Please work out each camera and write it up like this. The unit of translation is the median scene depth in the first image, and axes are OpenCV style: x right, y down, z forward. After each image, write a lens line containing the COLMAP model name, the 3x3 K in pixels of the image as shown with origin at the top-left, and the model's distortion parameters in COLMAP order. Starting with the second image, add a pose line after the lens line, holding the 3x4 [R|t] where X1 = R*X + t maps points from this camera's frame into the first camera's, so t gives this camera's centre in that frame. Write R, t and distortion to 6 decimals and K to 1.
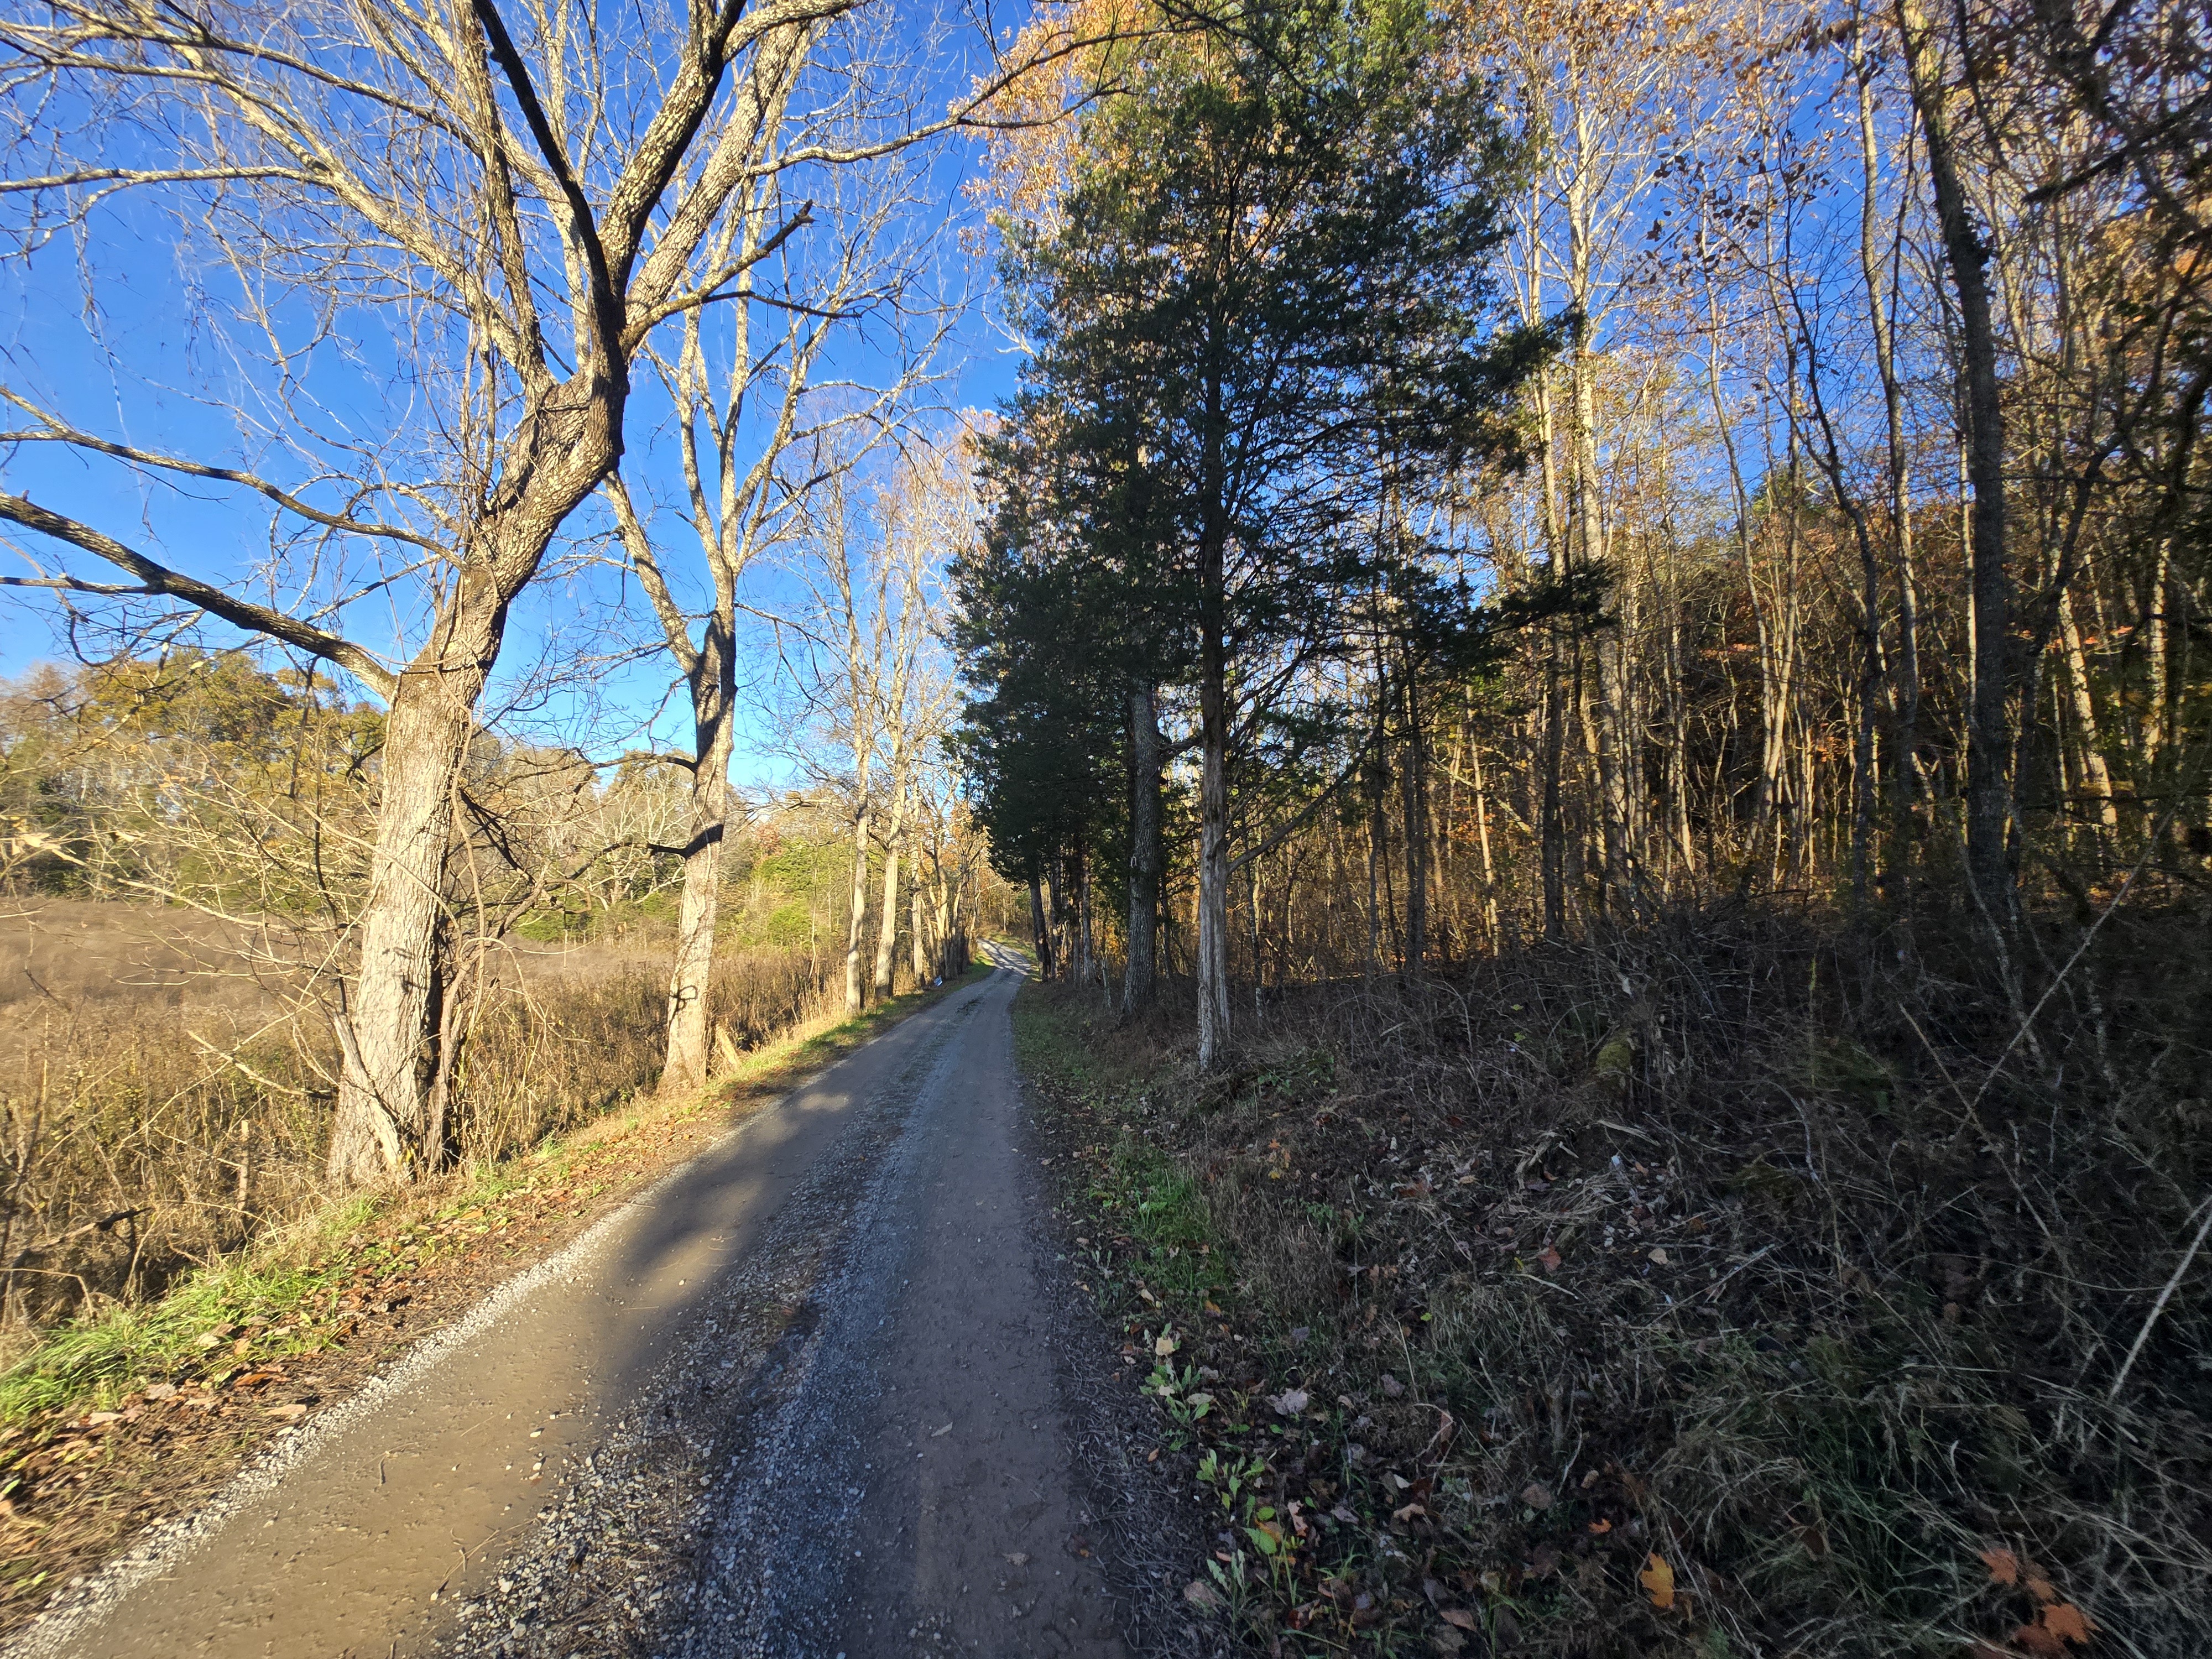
lens RADIAL K [[901.9, 0, 1109.5], [0, 901.9, 830.9], [0, 0, 1]] dist [0.002089, 0.000805]
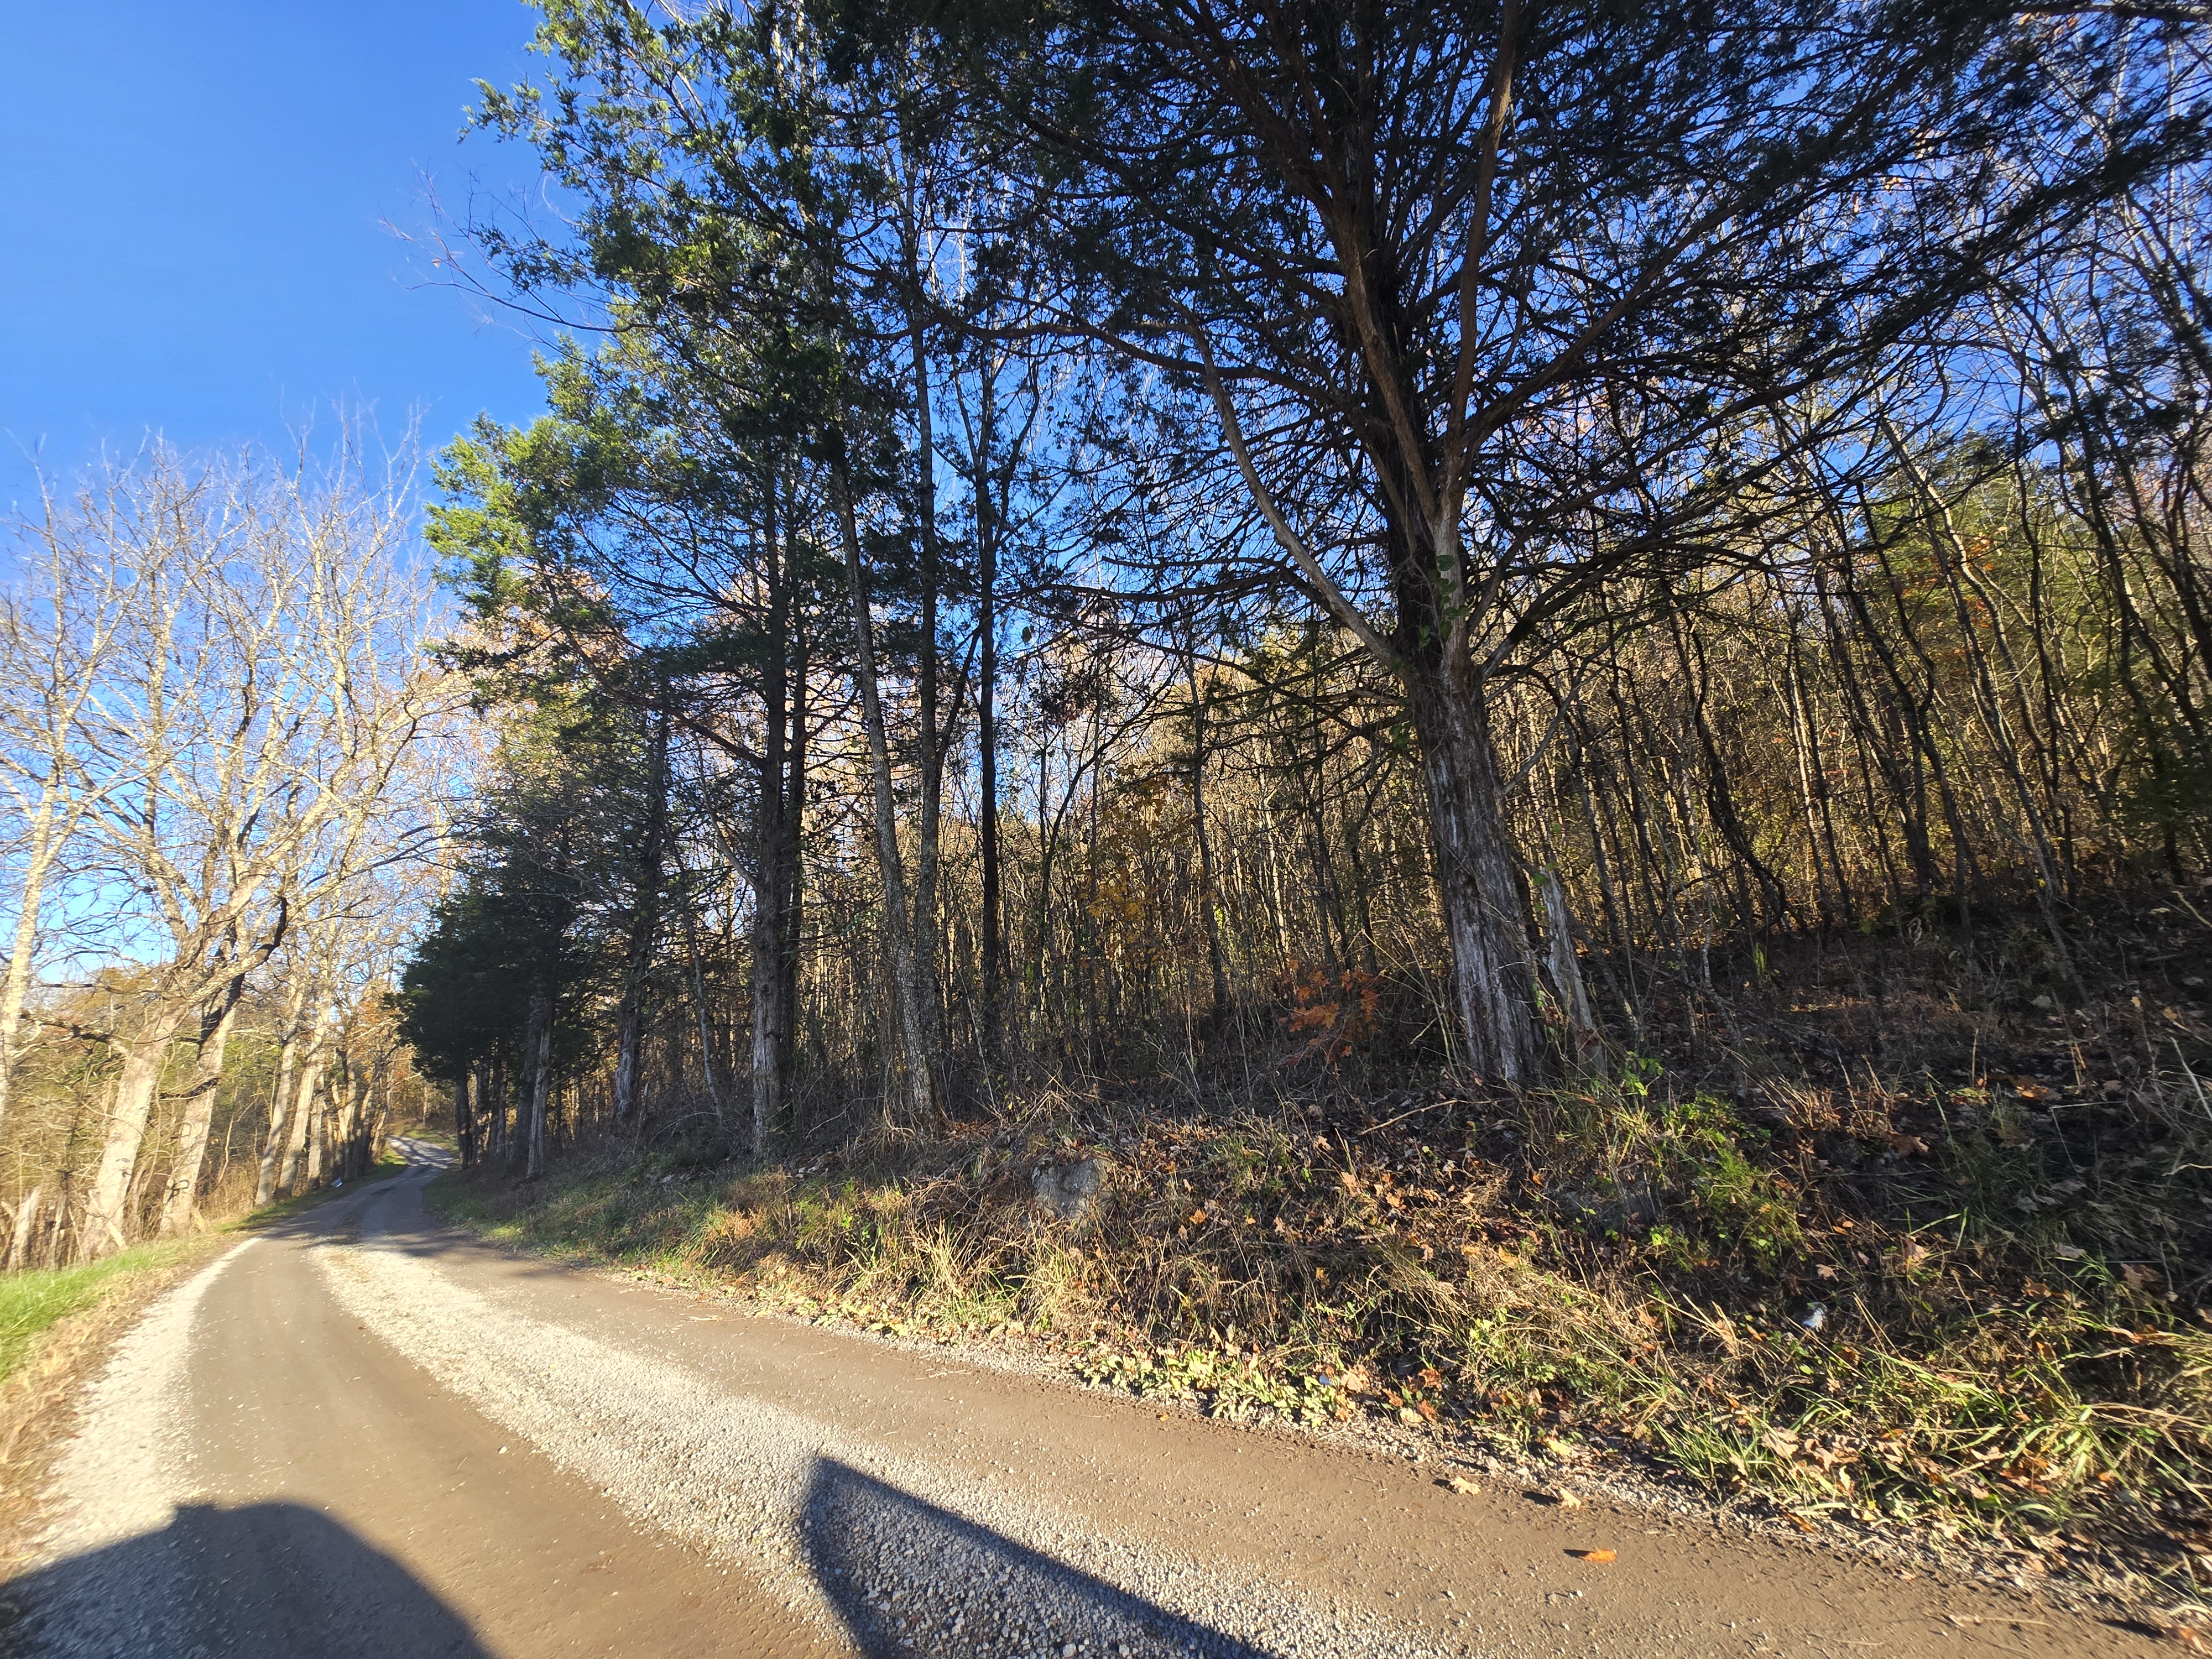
lens RADIAL K [[904.5, 0, 1113.6], [0, 904.5, 836.9], [0, 0, 1]] dist [-0.001769, -0.000216]
pose [[0.866637, 0.058195, 0.495534, 0.053345], [0.022050, 0.987737, -0.154562, -0.053976], [-0.498452, 0.144875, 0.854726, -0.465510]]
